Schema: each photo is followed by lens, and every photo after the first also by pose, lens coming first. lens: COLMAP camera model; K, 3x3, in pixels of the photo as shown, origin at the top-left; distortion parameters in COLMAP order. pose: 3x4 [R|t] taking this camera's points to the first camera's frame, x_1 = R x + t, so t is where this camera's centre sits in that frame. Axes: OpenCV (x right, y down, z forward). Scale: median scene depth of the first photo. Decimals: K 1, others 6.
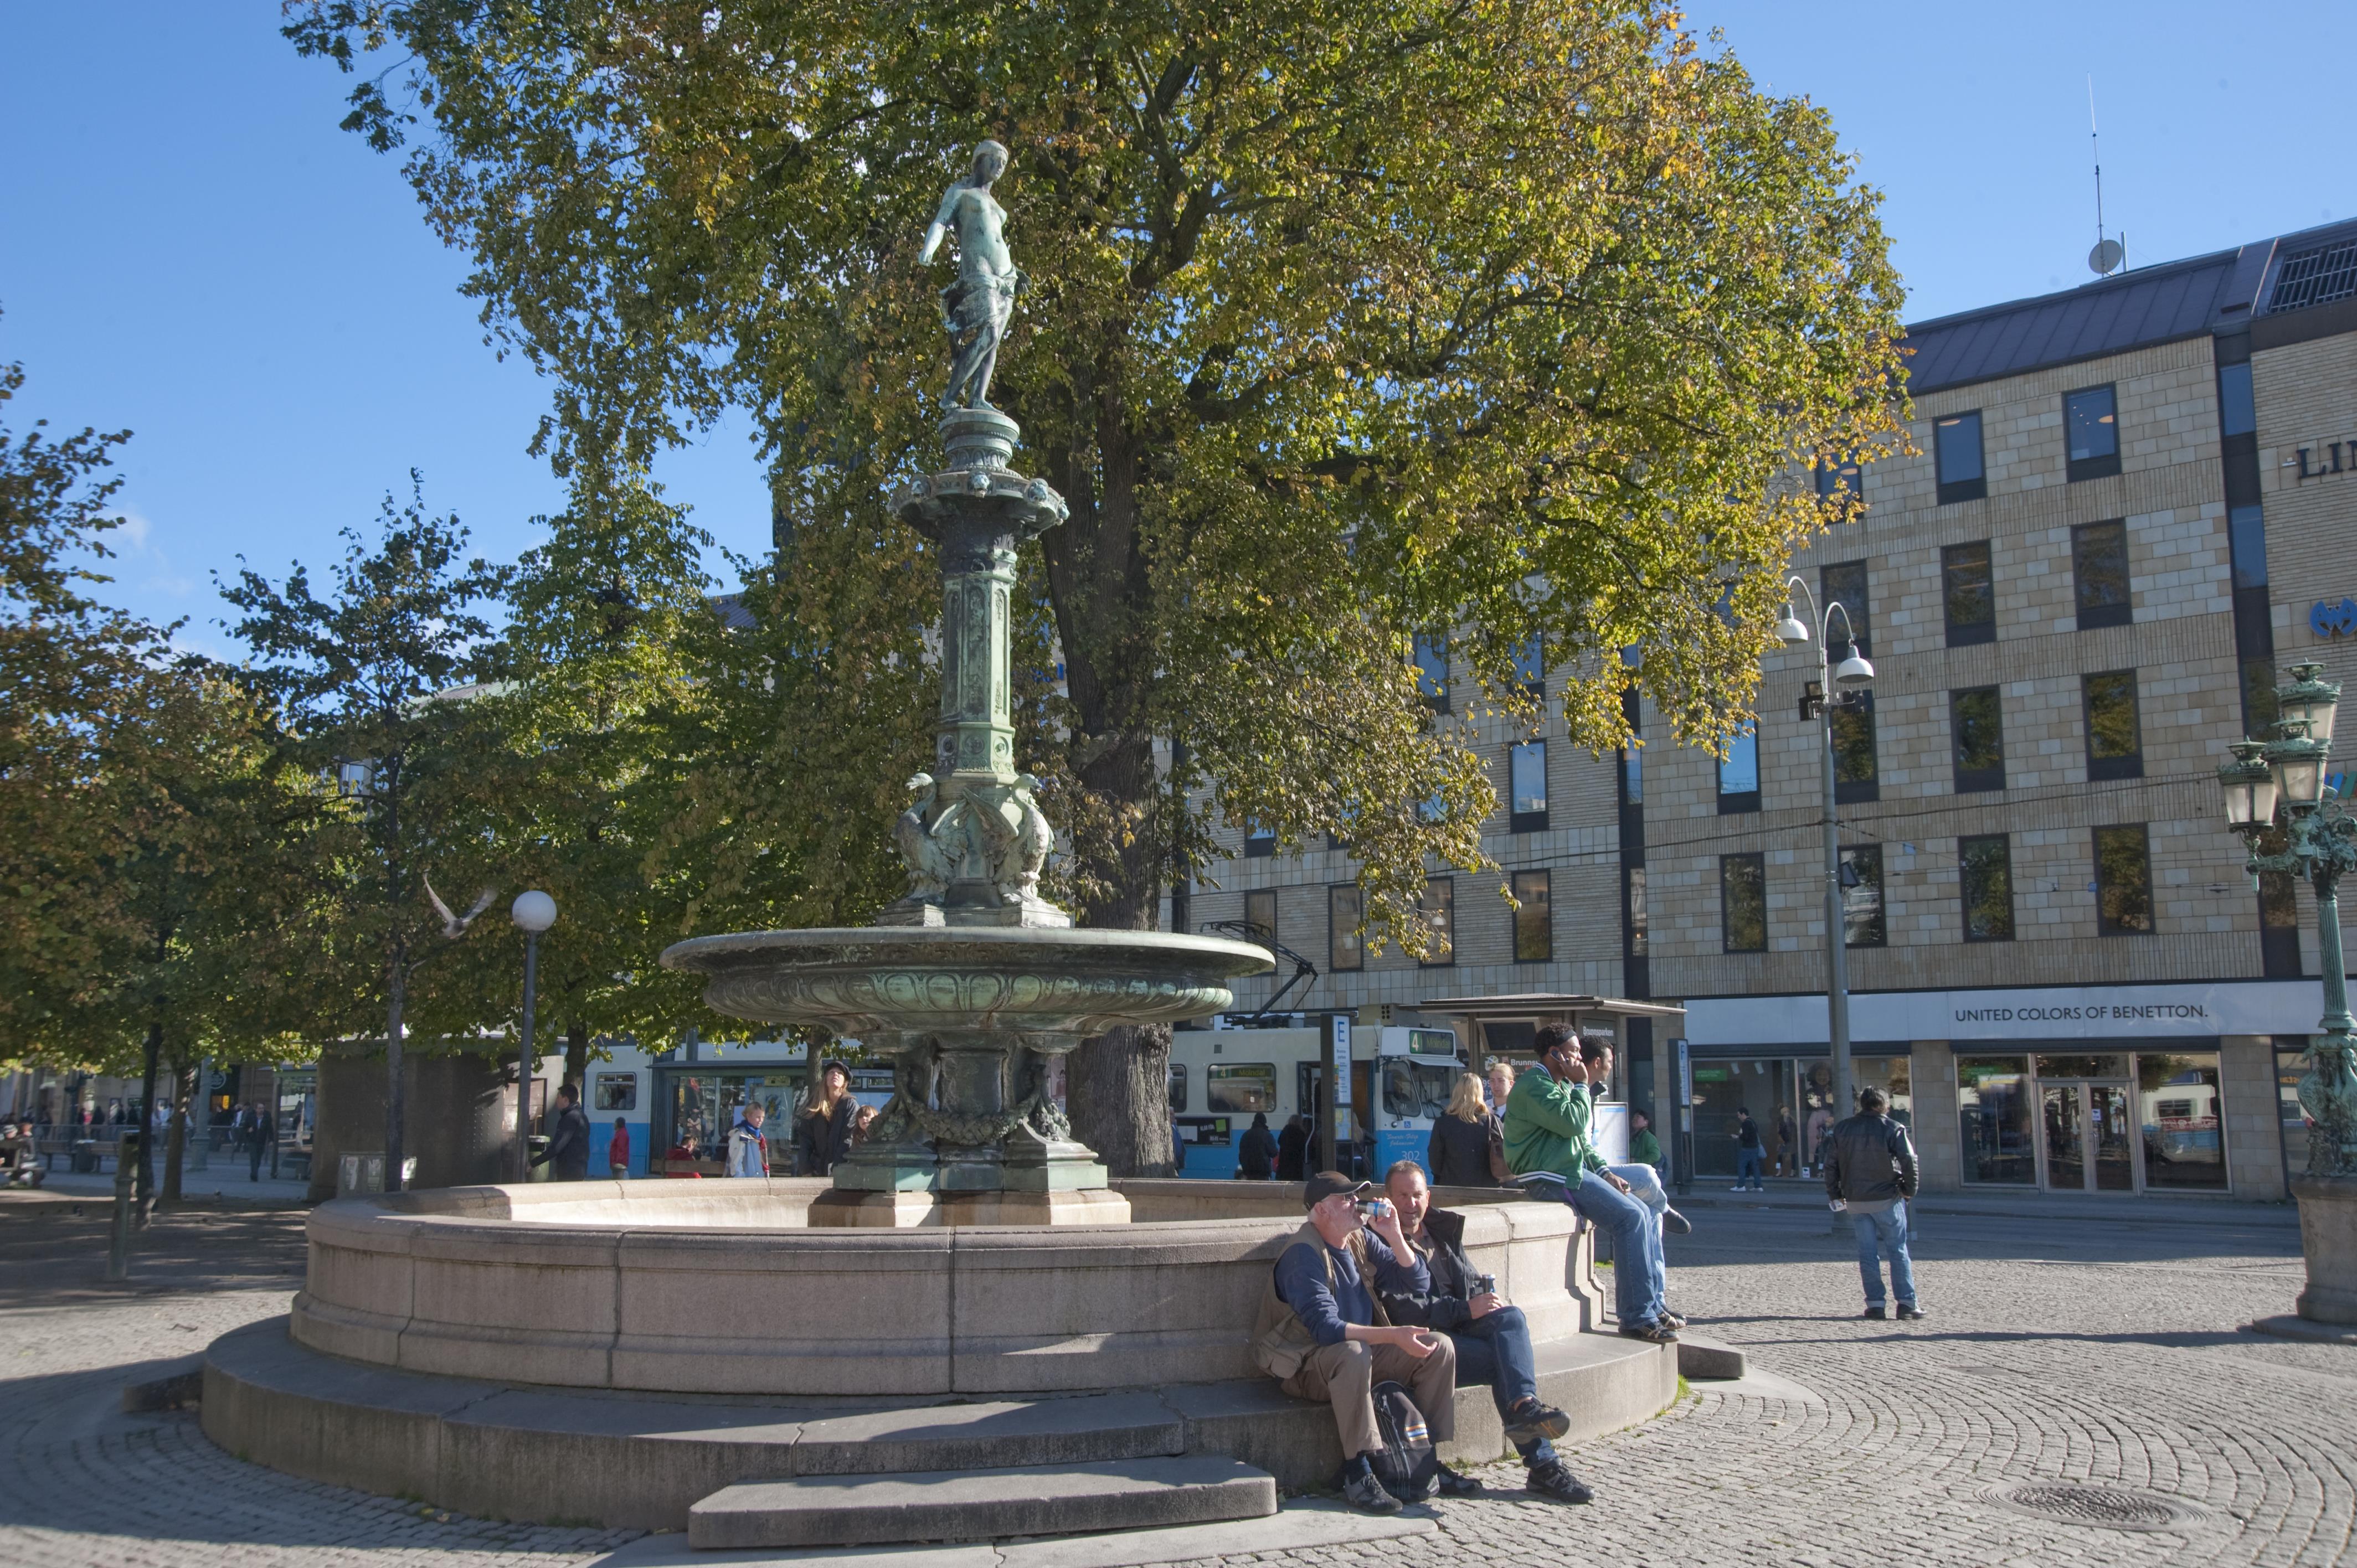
lens RADIAL K [[2077.8, 0, 1178.5], [0, 2077.8, 784.0], [0, 0, 1]] dist [-0.007560, 0.180676]
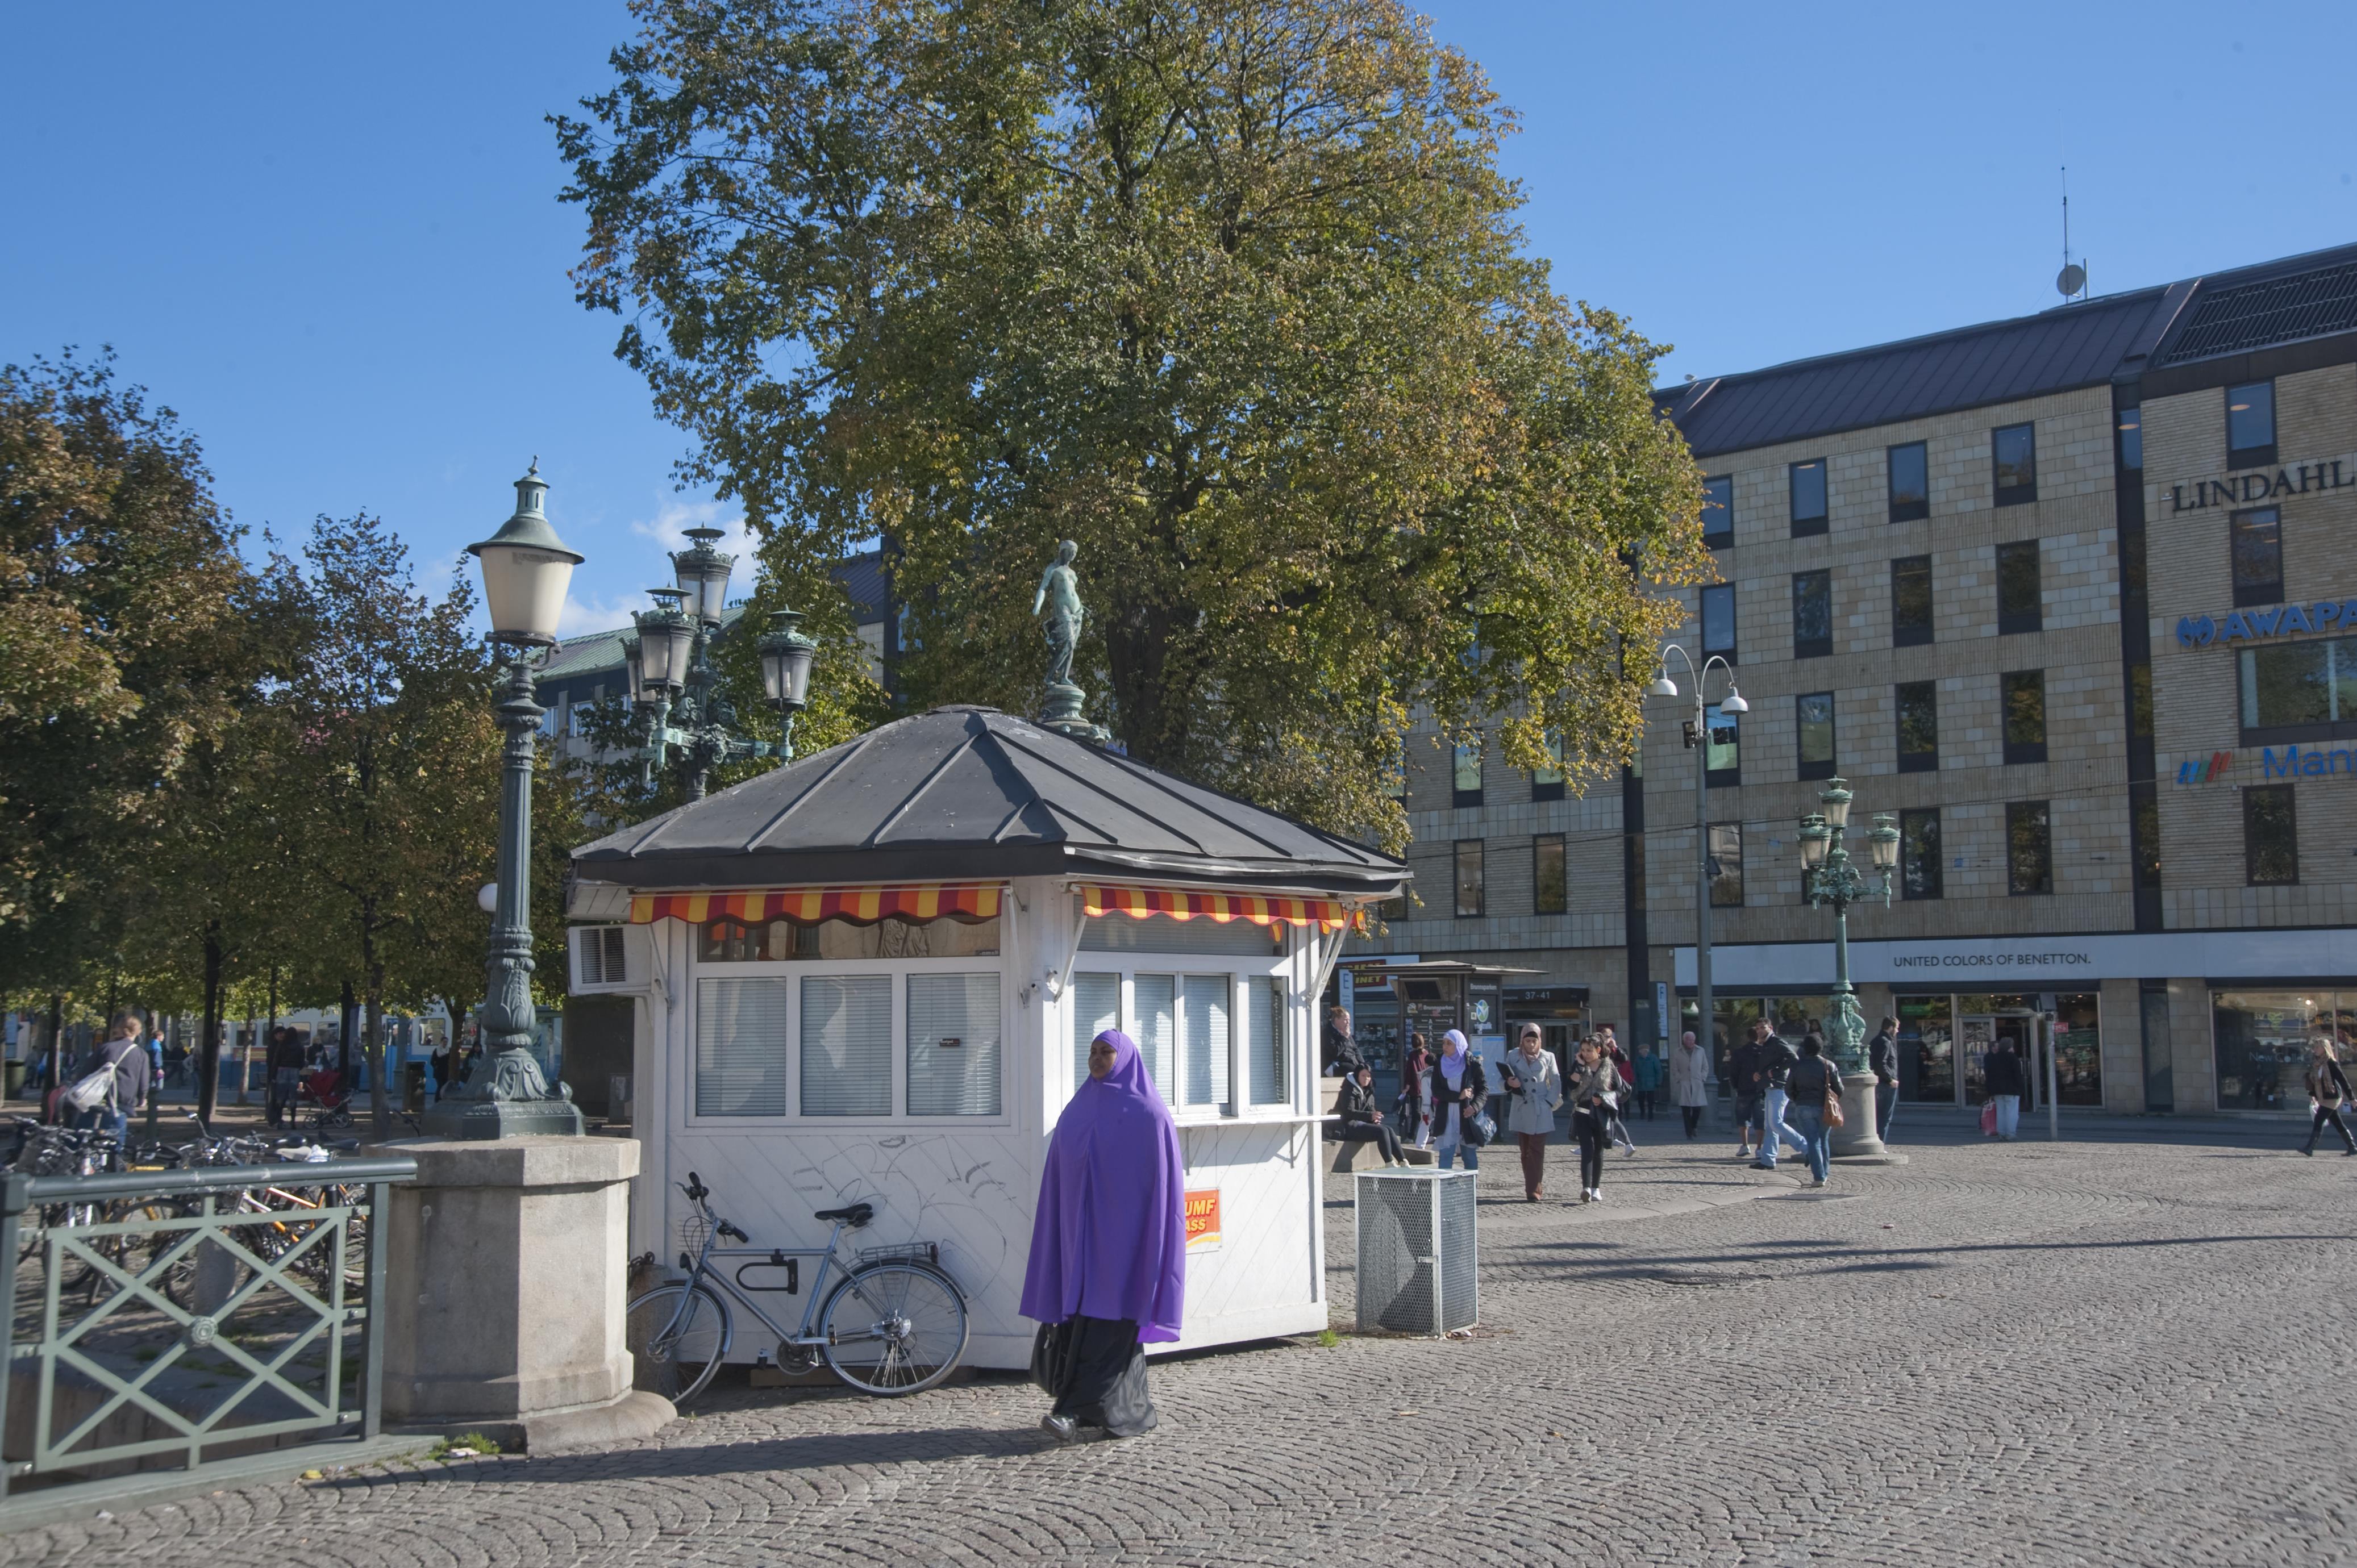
lens RADIAL K [[2681.4, 0, 1178.5], [0, 2681.4, 784.0], [0, 0, 1]] dist [0.185415, 0.004068]
pose [[0.998329, -0.009934, -0.056923, 0.057335], [0.013221, 0.998249, 0.057658, -0.085565], [0.056250, -0.058315, 0.996712, -0.565301]]
